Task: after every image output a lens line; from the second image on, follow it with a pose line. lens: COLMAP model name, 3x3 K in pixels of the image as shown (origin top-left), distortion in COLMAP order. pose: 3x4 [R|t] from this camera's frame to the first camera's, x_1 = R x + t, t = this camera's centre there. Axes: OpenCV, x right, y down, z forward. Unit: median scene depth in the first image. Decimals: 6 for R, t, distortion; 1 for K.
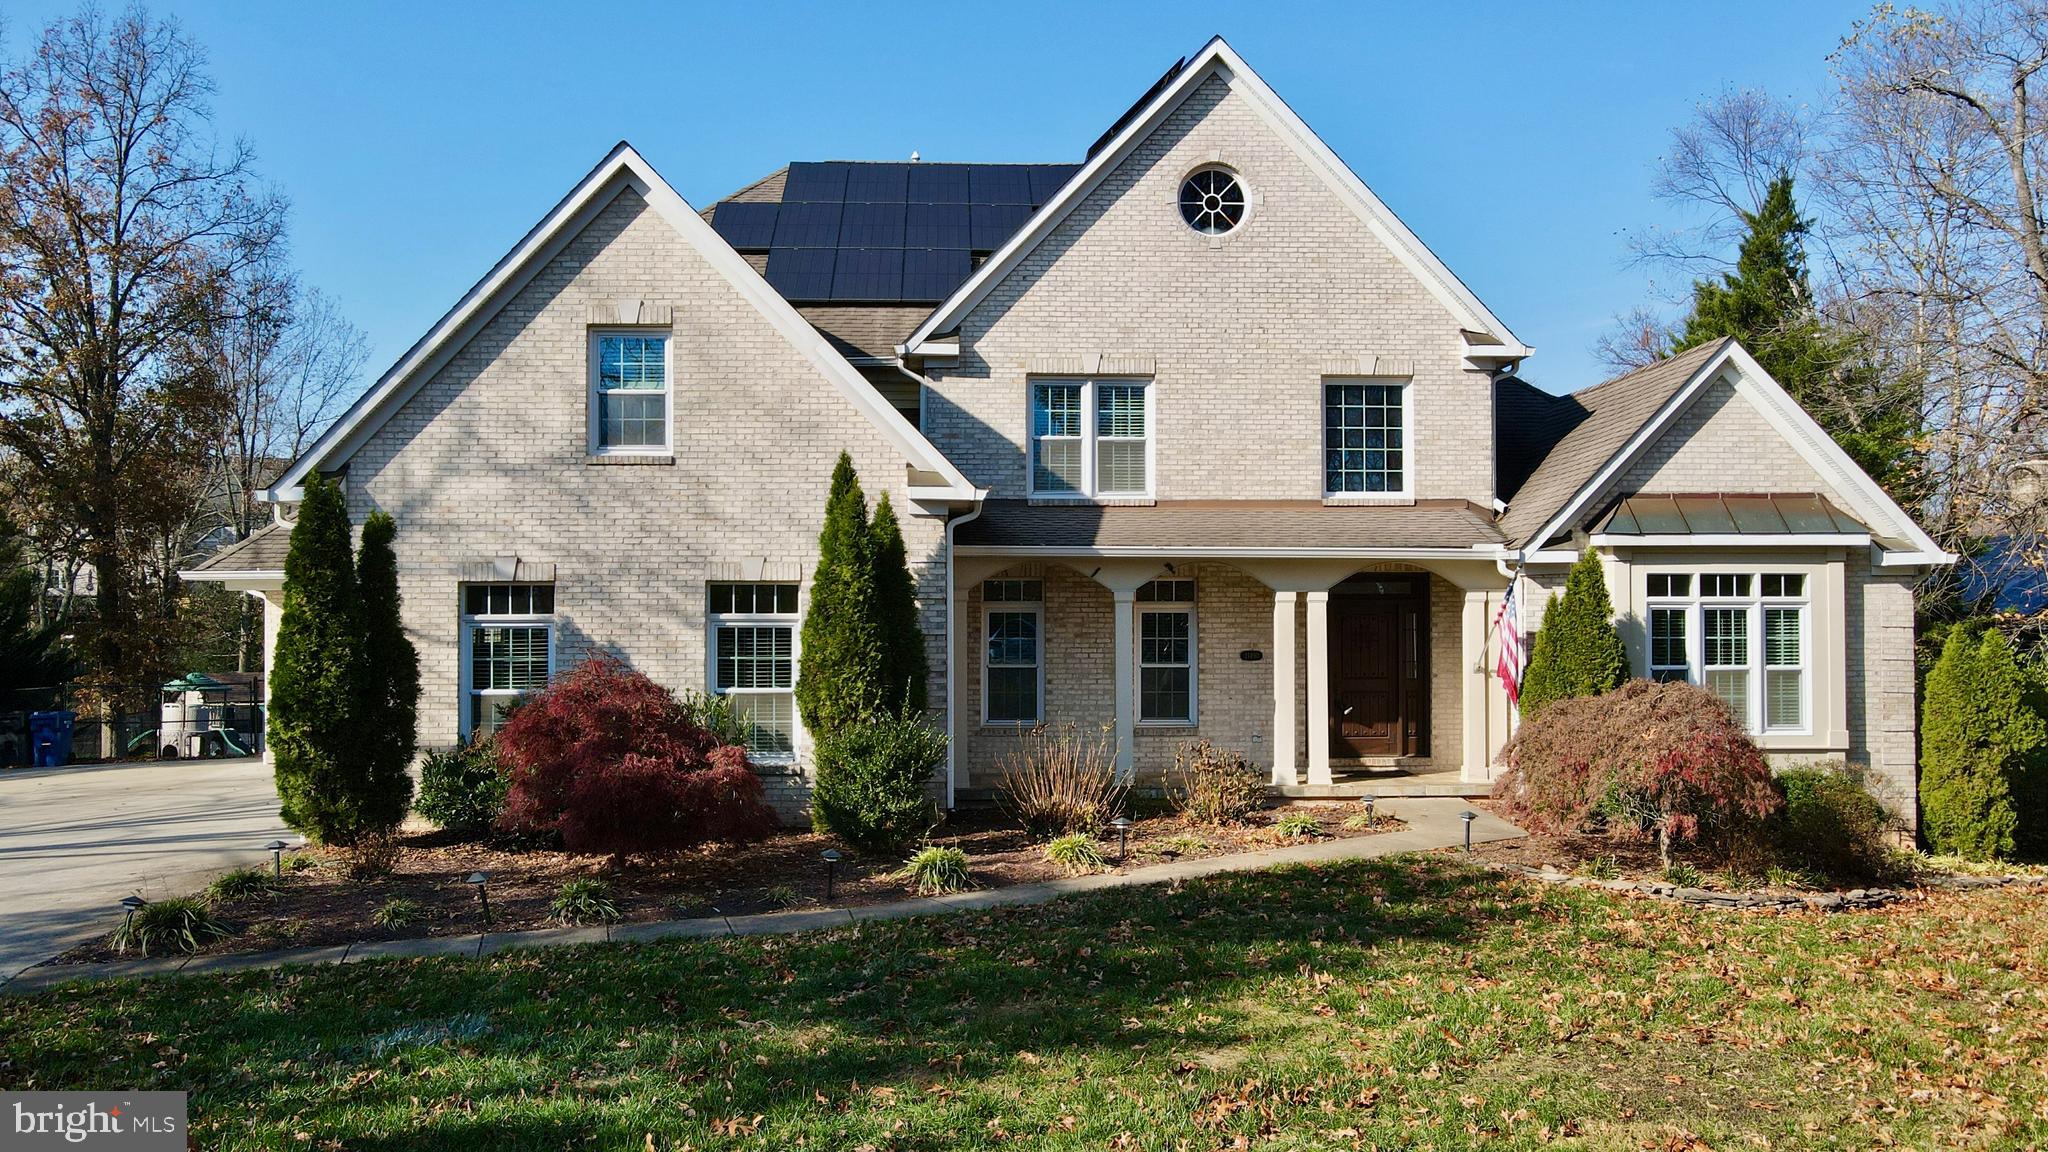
lens RADIAL K [[1517.9, 0, 1022.2], [0, 1517.9, 588.0], [0, 0, 1]] dist [-0.008526, 0.035202]
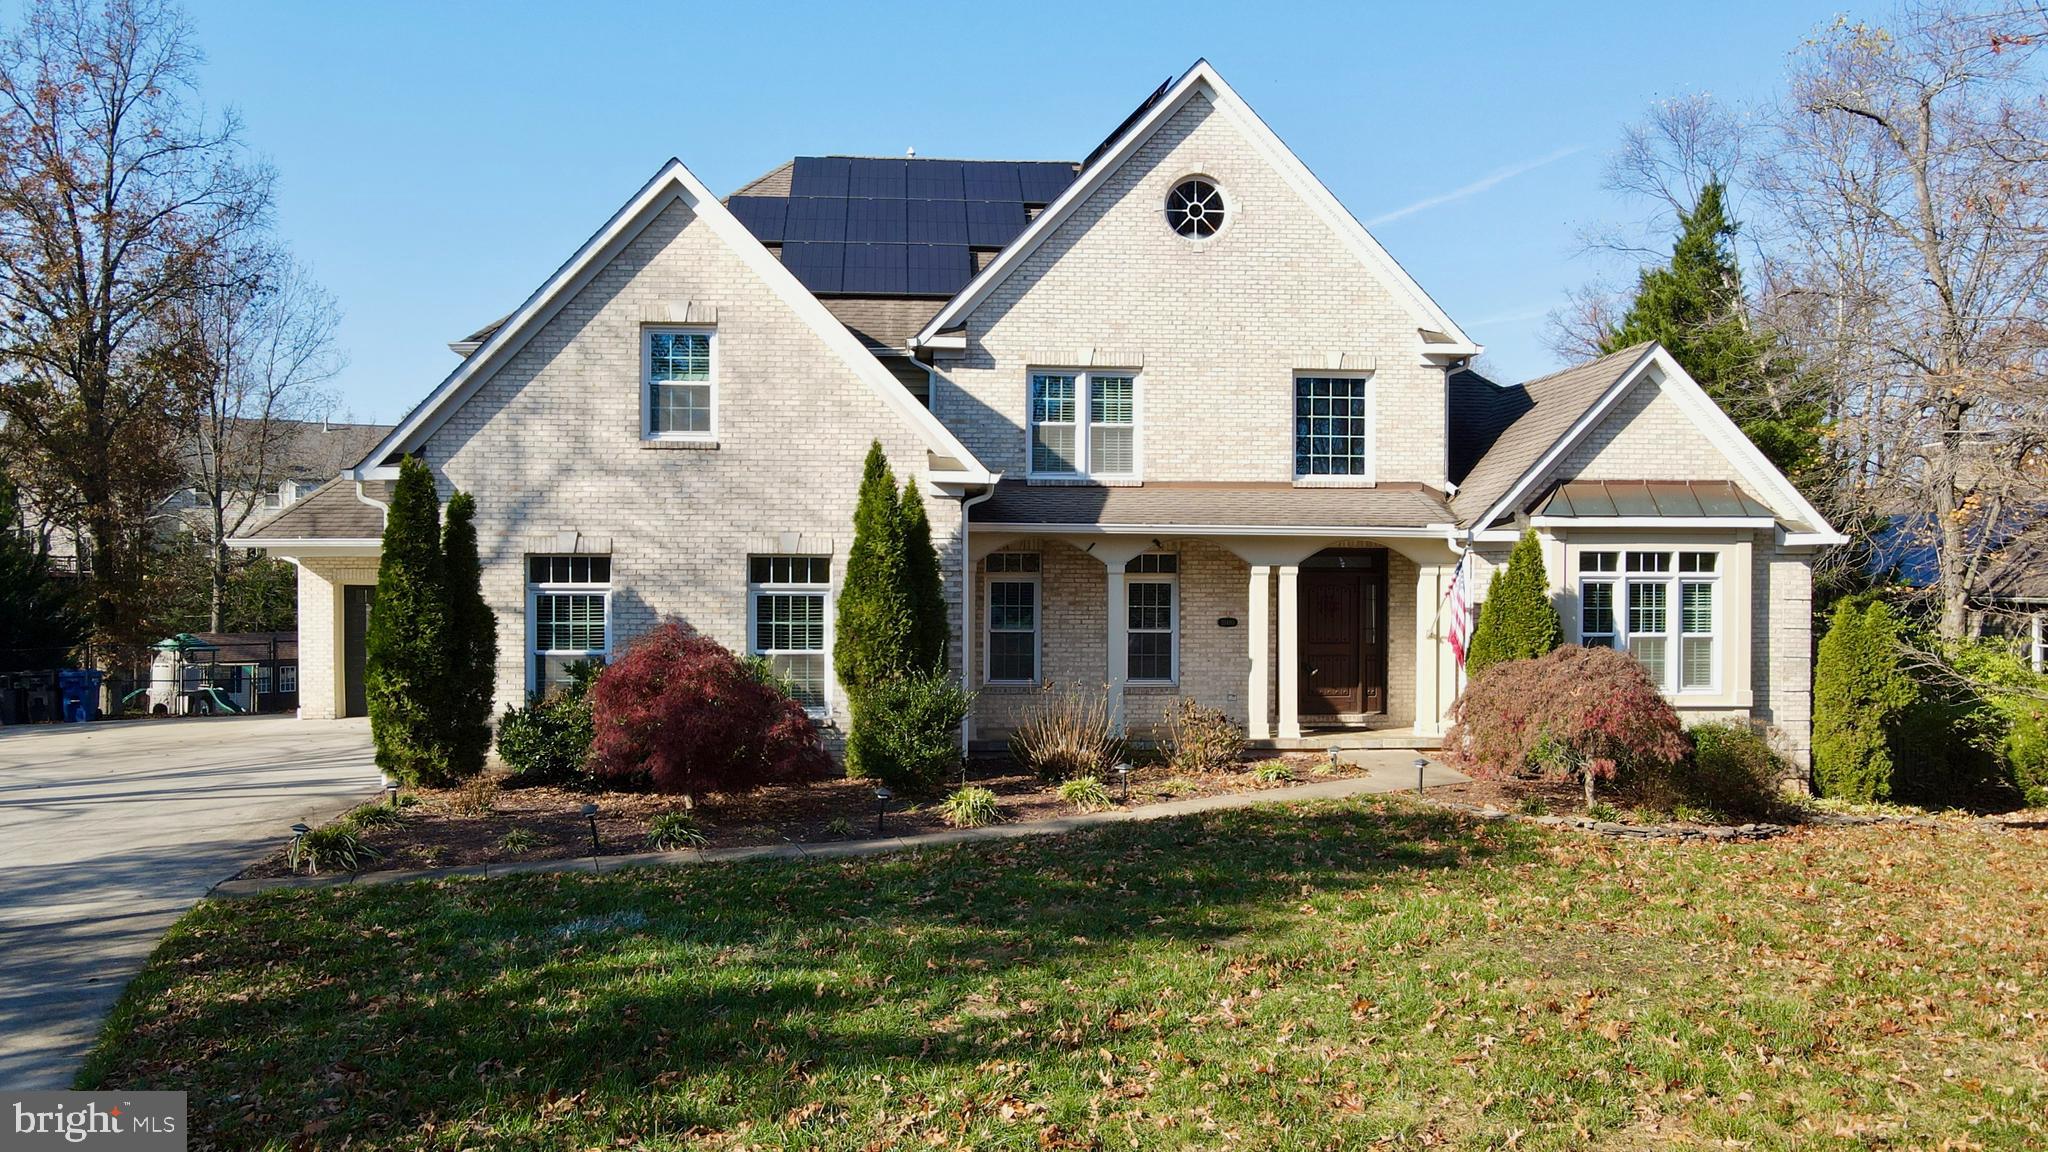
lens RADIAL K [[1517.9, 0, 1022.2], [0, 1517.9, 594.9], [0, 0, 1]] dist [-0.008526, 0.035202]
pose [[0.999463, 0.004846, 0.032405, -0.038581], [-0.005775, 0.999573, 0.028652, -0.006927], [-0.032252, -0.028824, 0.999064, -0.113341]]
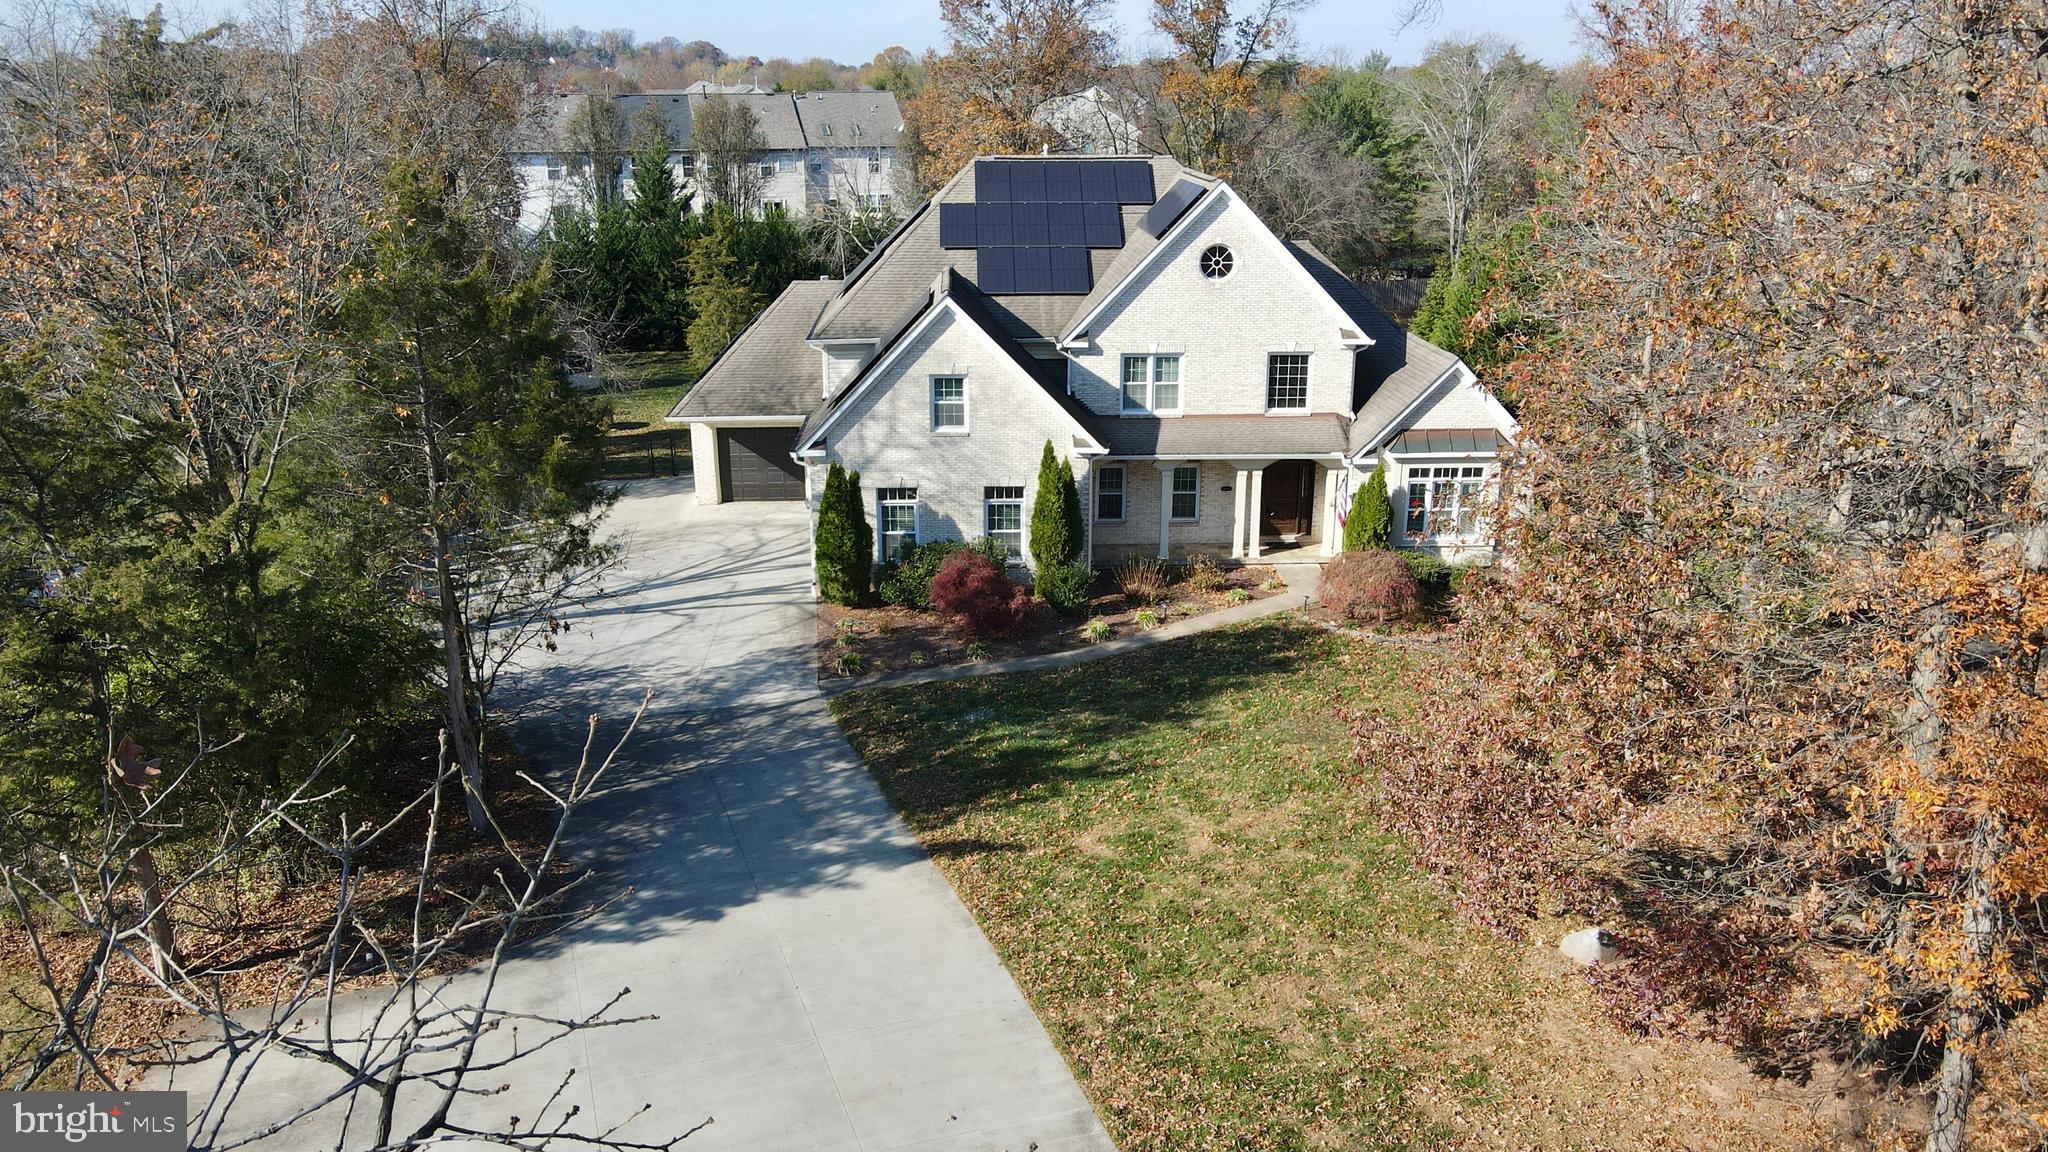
lens RADIAL K [[1517.9, 0, 1024.6], [0, 1517.9, 602.3], [0, 0, 1]] dist [-0.008526, 0.035202]
pose [[0.999976, 0.002915, -0.006346, -0.120564], [-0.000557, 0.939139, 0.343538, -0.569086], [0.006961, -0.343526, 0.939117, -1.091289]]
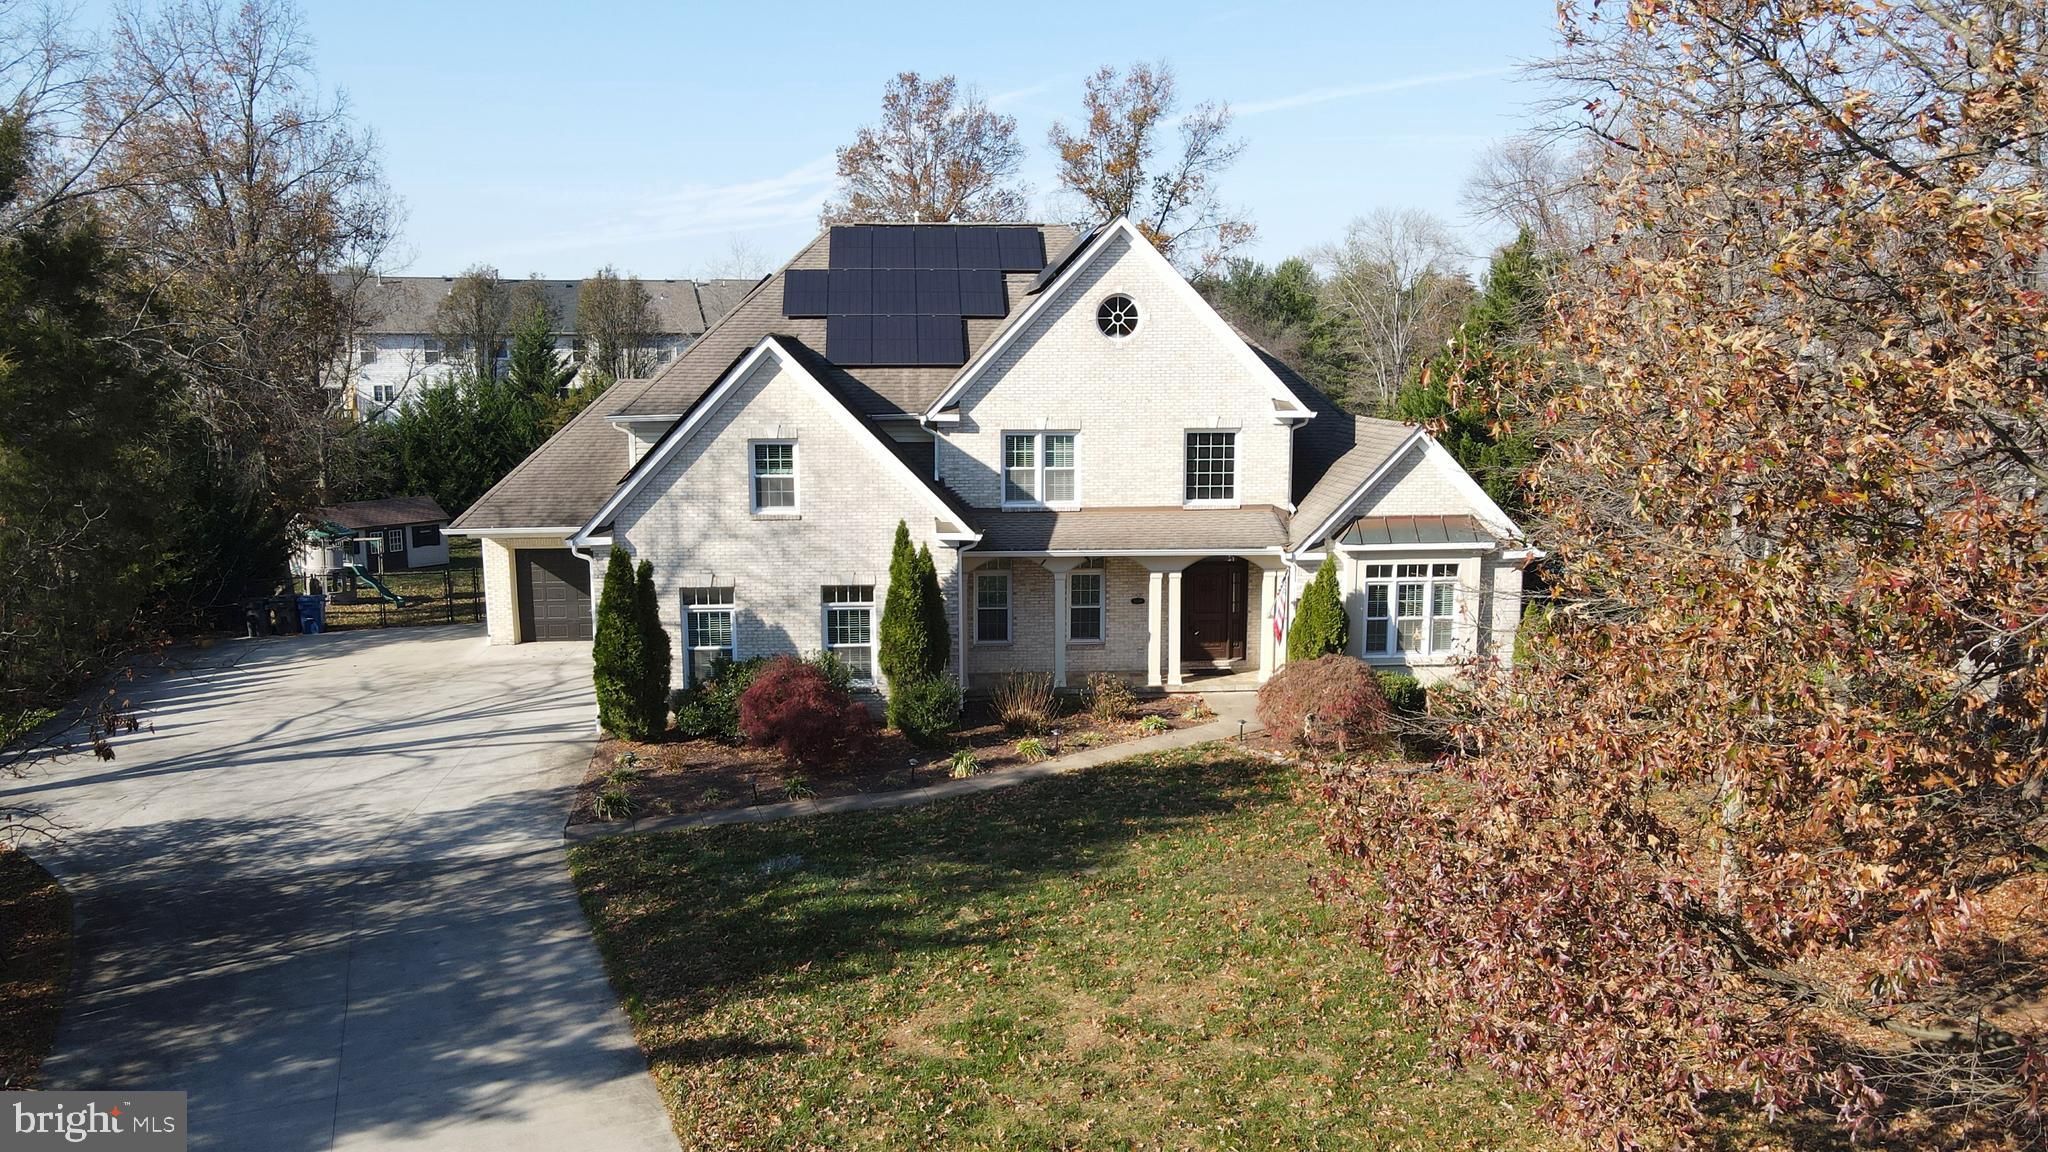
lens RADIAL K [[1517.9, 0, 1020.6], [0, 1517.9, 594.6], [0, 0, 1]] dist [-0.008526, 0.035202]
pose [[0.999528, -0.005299, 0.030264, -0.028400], [-0.000389, 0.982758, 0.184895, -0.291022], [-0.030722, -0.184819, 0.982292, -0.667176]]
